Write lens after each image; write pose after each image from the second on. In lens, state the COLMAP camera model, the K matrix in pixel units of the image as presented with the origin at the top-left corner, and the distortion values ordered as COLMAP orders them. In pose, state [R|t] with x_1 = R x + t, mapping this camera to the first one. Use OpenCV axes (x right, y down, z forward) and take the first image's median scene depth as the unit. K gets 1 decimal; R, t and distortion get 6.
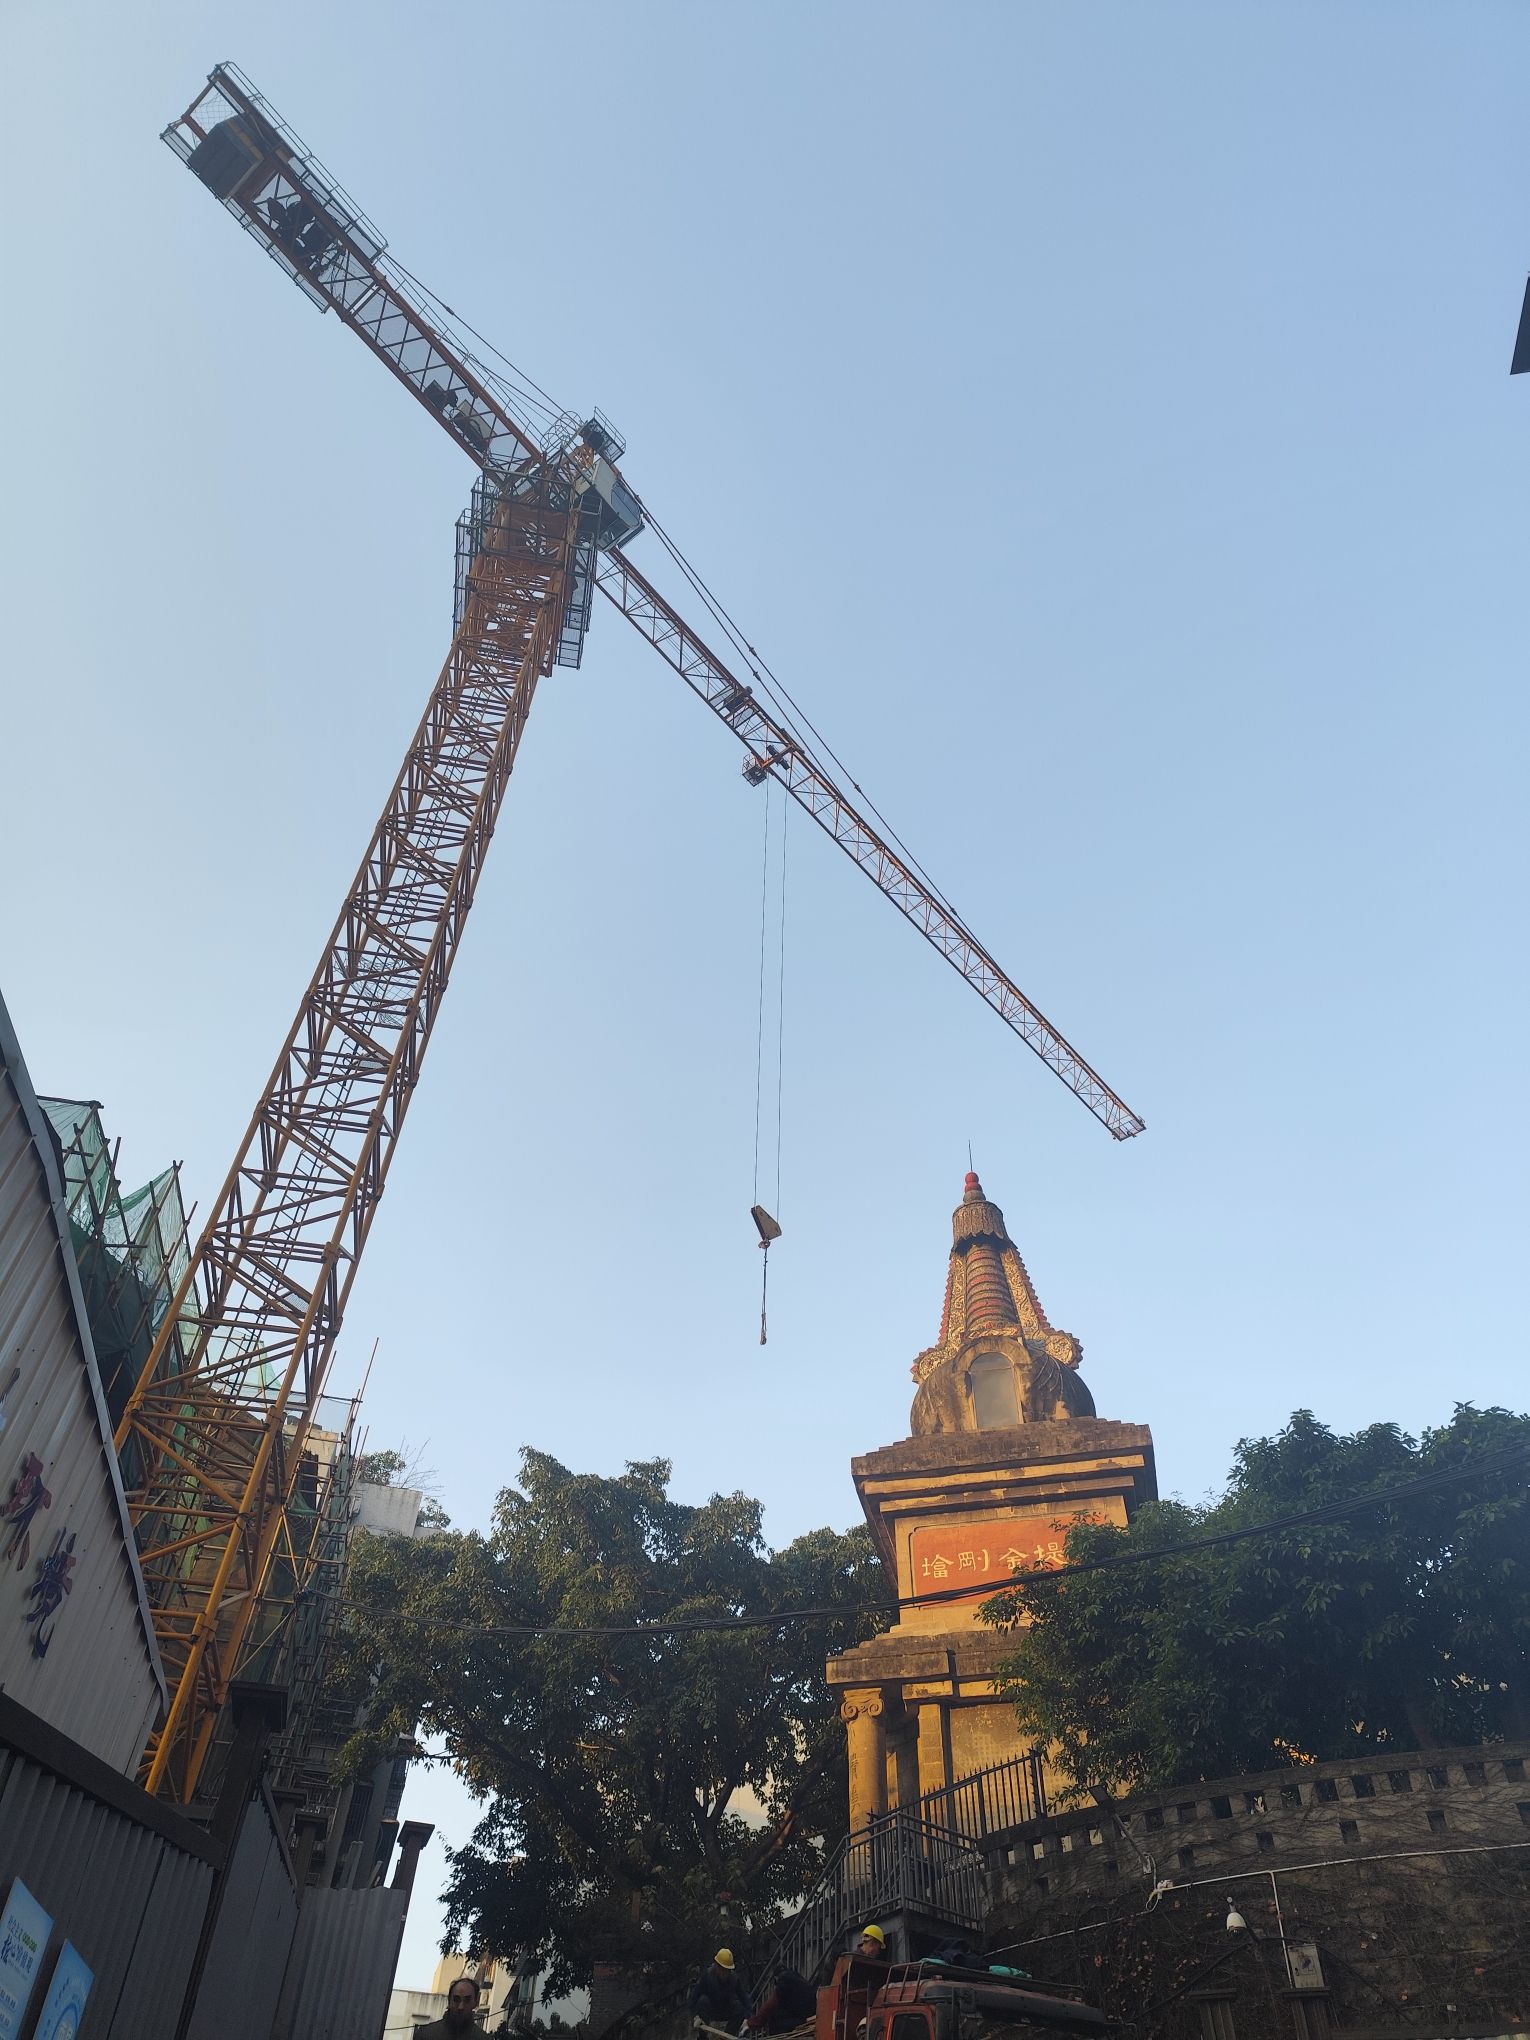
lens RADIAL K [[1440.8, 0, 765.0], [0, 1440.8, 1020.0], [0, 0, 1]] dist [0.062350, -0.030436]
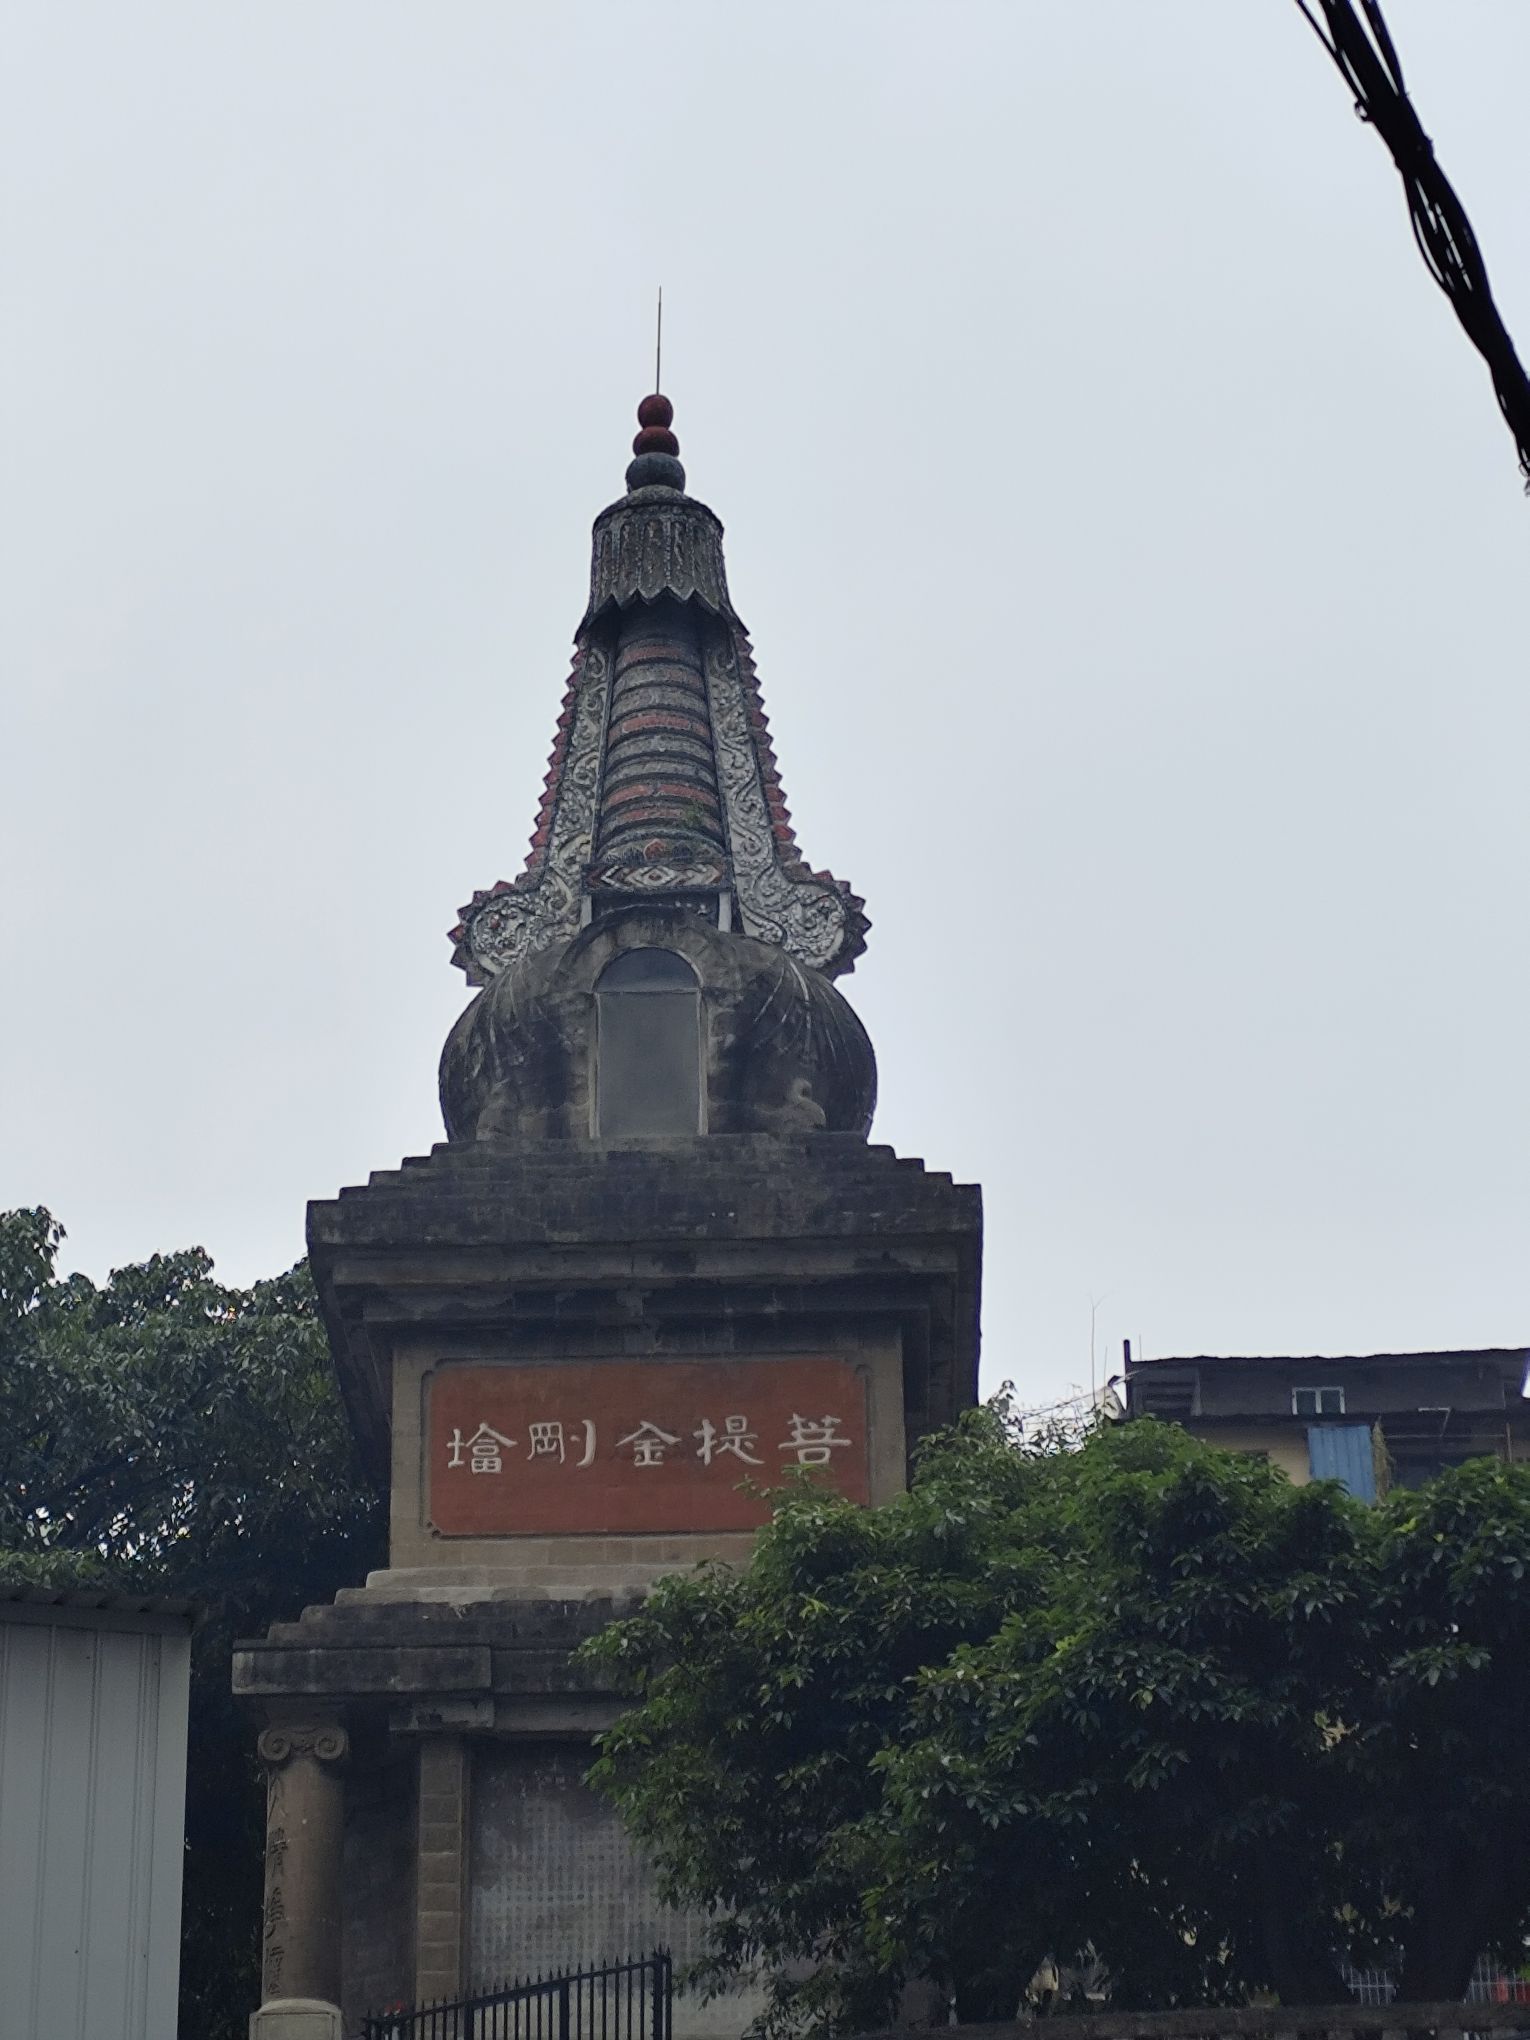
lens RADIAL K [[5576.5, 0, 765.0], [0, 5576.5, 1020.0], [0, 0, 1]] dist [0.085261, -0.136583]
pose [[0.979231, 0.061419, 0.193222, -0.173893], [-0.132518, 0.915158, 0.380690, -0.526211], [-0.153447, -0.398389, 0.904290, -0.668564]]
